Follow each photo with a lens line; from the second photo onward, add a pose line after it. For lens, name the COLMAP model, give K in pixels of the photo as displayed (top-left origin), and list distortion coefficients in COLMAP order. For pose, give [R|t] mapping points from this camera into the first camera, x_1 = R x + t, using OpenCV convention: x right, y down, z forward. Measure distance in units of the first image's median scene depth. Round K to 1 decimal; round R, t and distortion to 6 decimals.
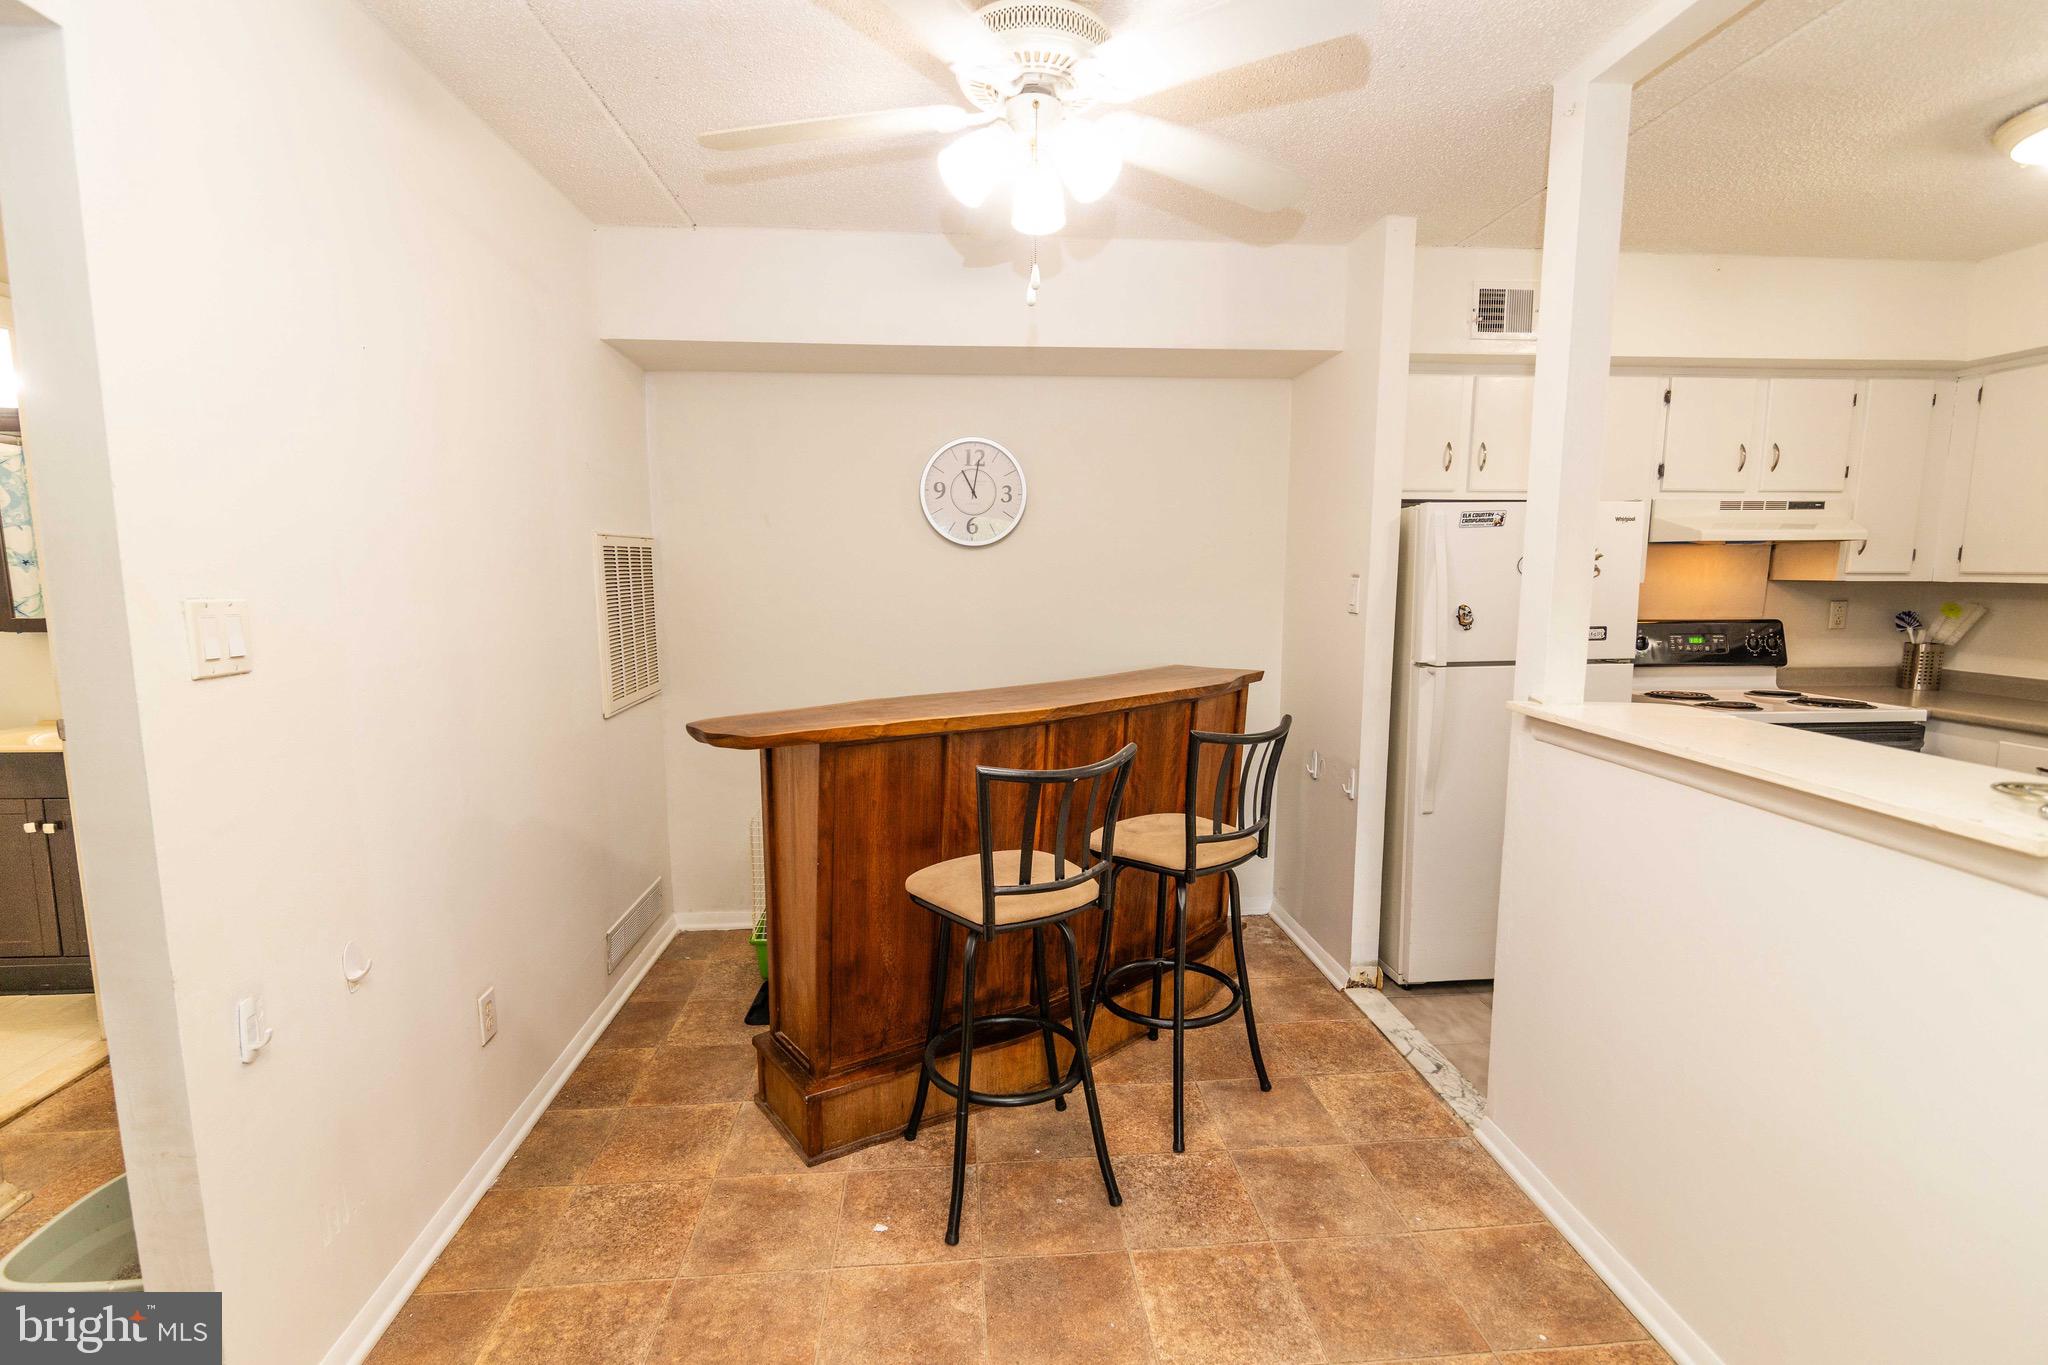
lens RADIAL K [[938.6, 0, 1024.0], [0, 938.6, 682.5], [0, 0, 1]] dist [0.004187, 0.000804]
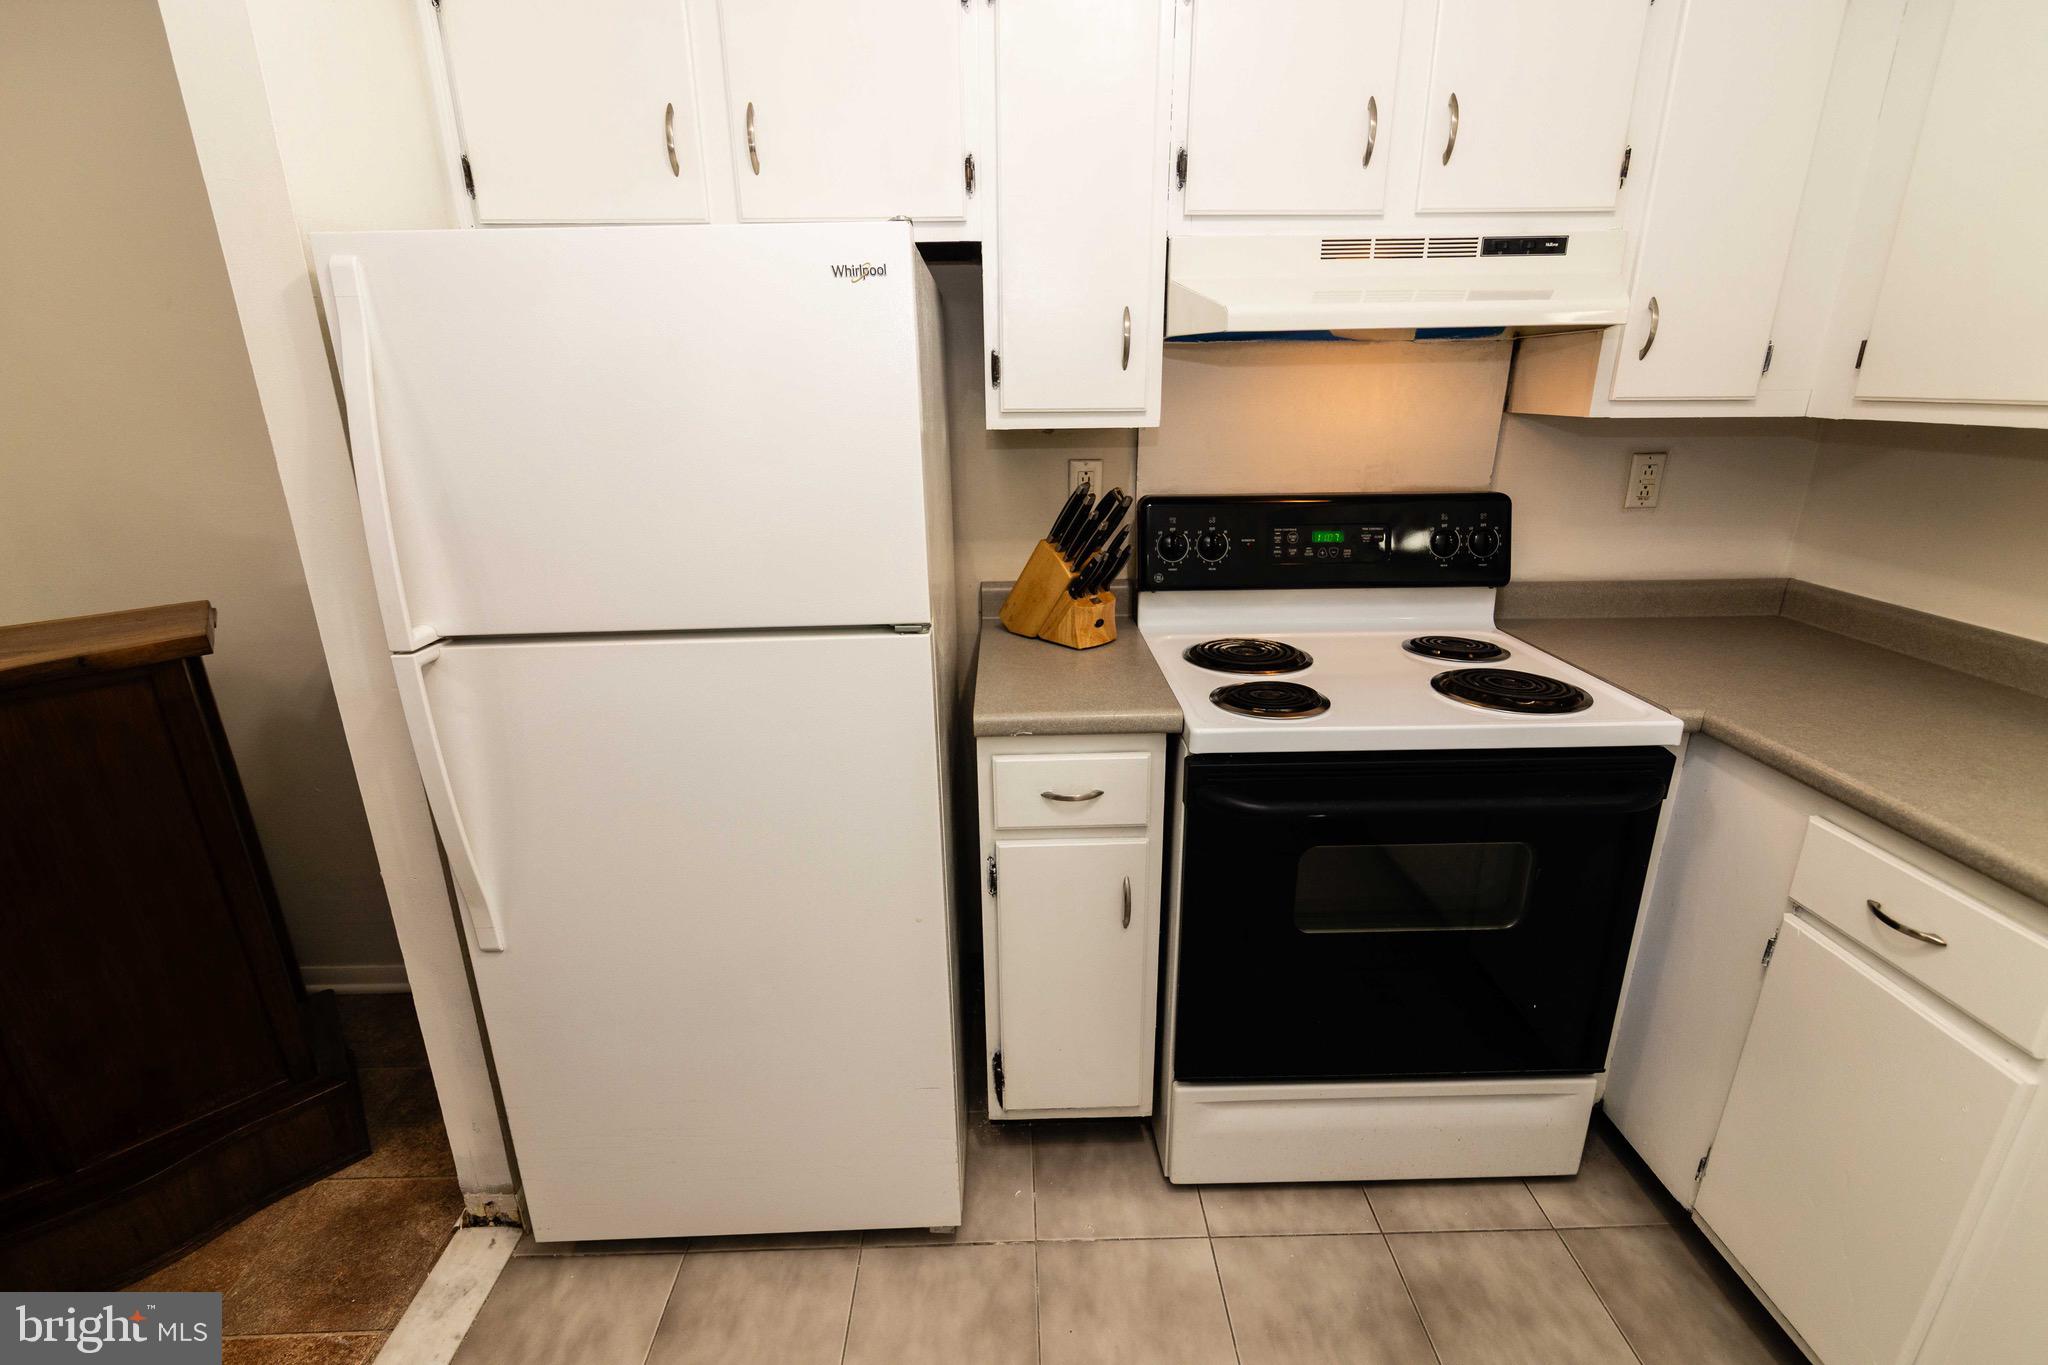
lens RADIAL K [[922.1, 0, 1024.0], [0, 922.1, 682.5], [0, 0, 1]] dist [-0.002001, -0.000674]
pose [[0.997770, 0.008071, -0.066251, 0.627108], [0.004727, 0.981623, 0.190771, -0.068632], [0.066574, -0.190658, 0.979396, 0.515916]]
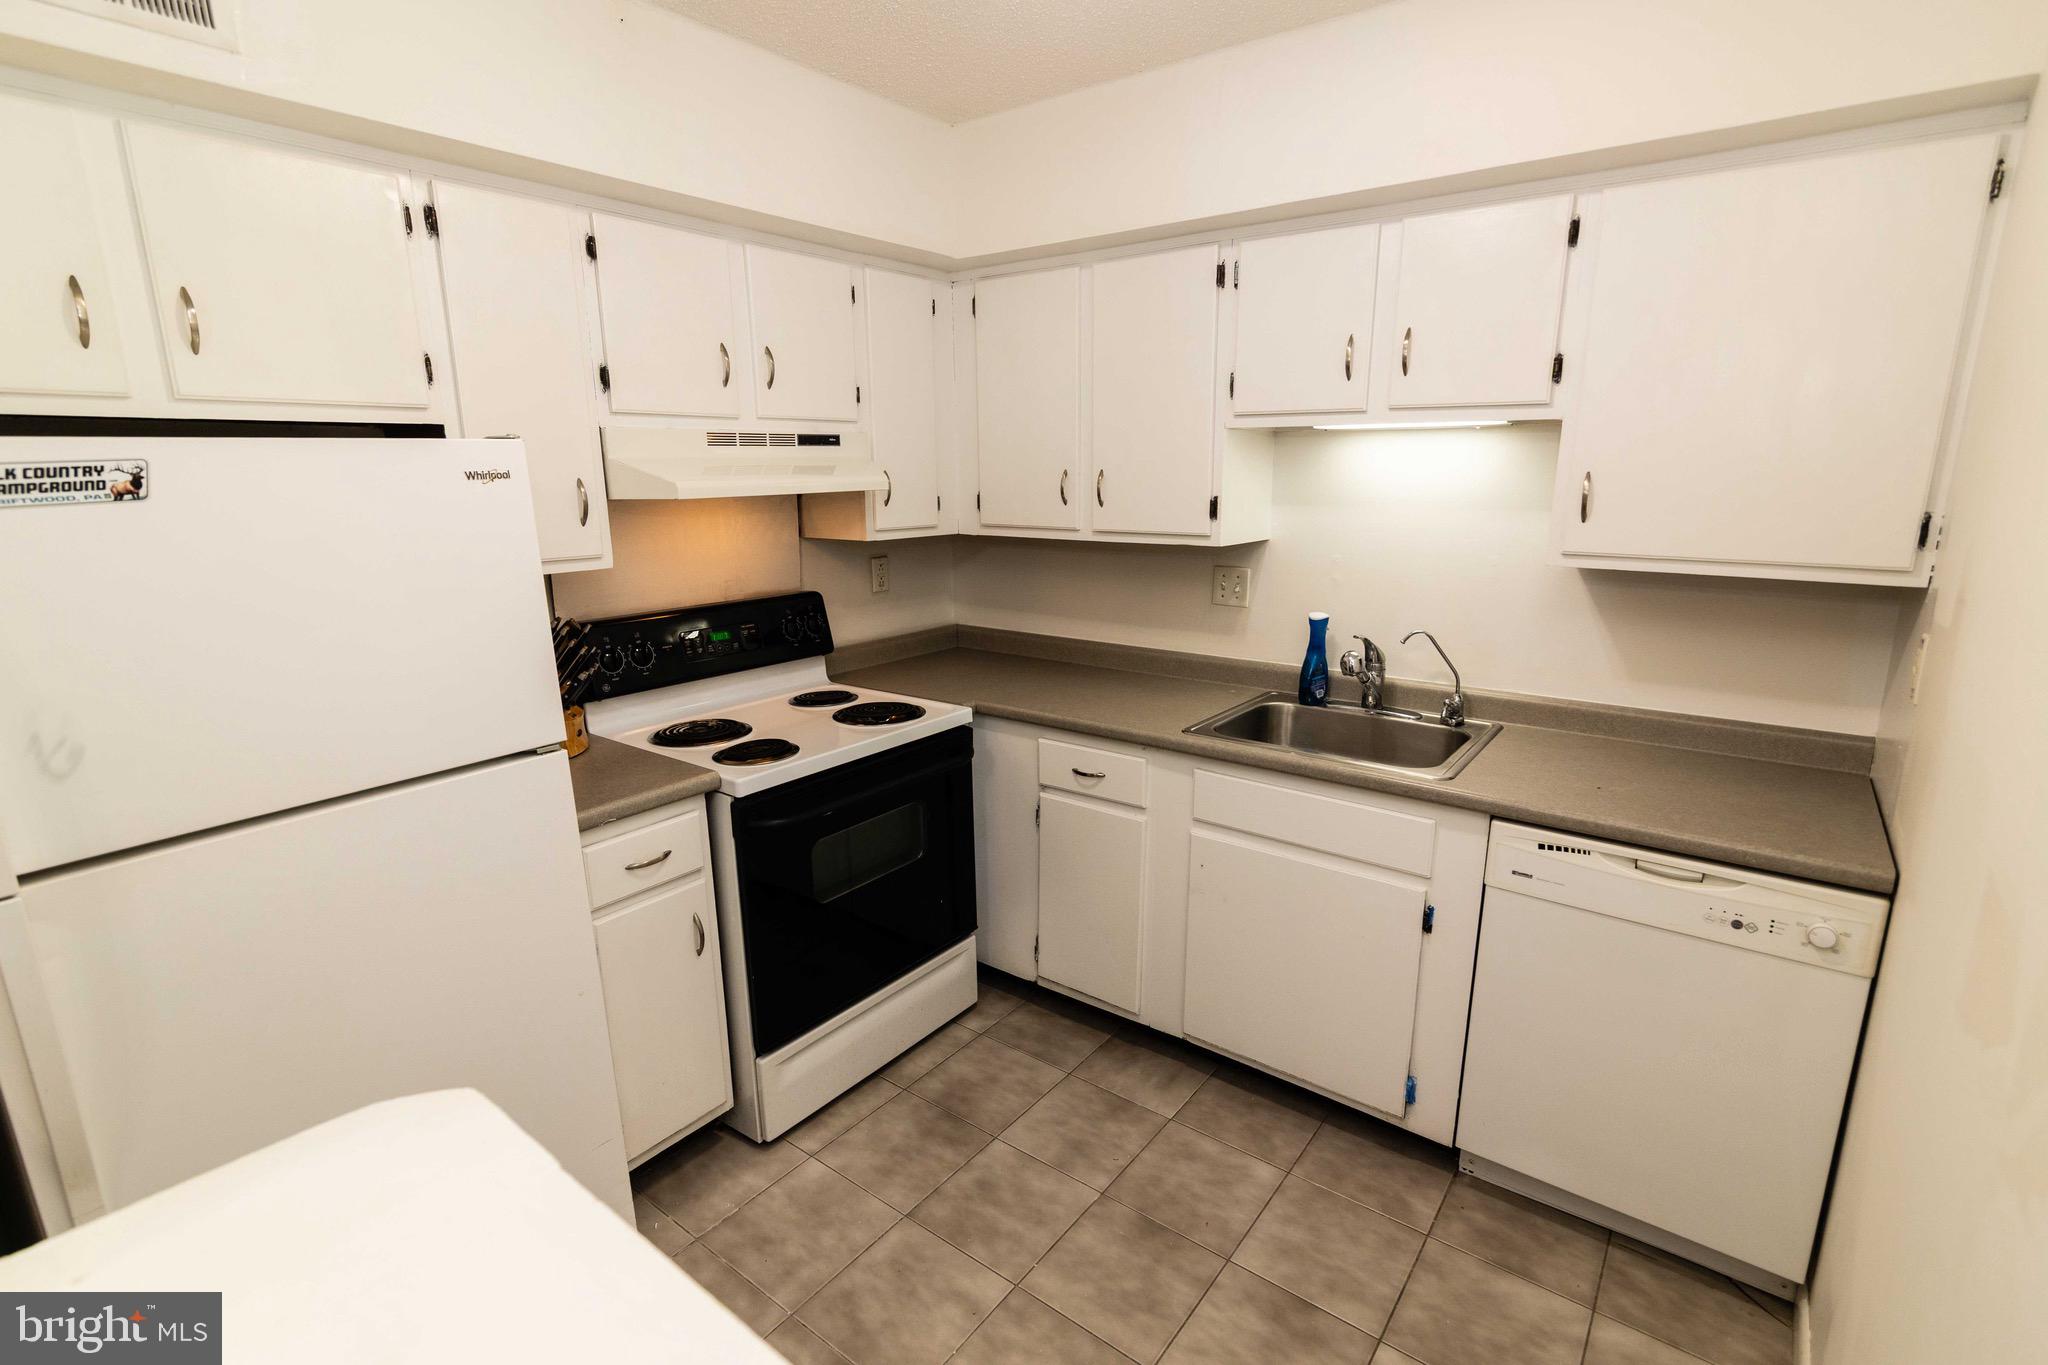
lens RADIAL K [[960.6, 0, 1051.6], [0, 960.6, 680.3], [0, 0, 1]] dist [0.000398, -0.000738]
pose [[0.656397, -0.171873, 0.734576, 0.382124], [0.100209, 0.984938, 0.140907, -0.094111], [-0.747730, -0.018880, 0.663734, 0.383128]]
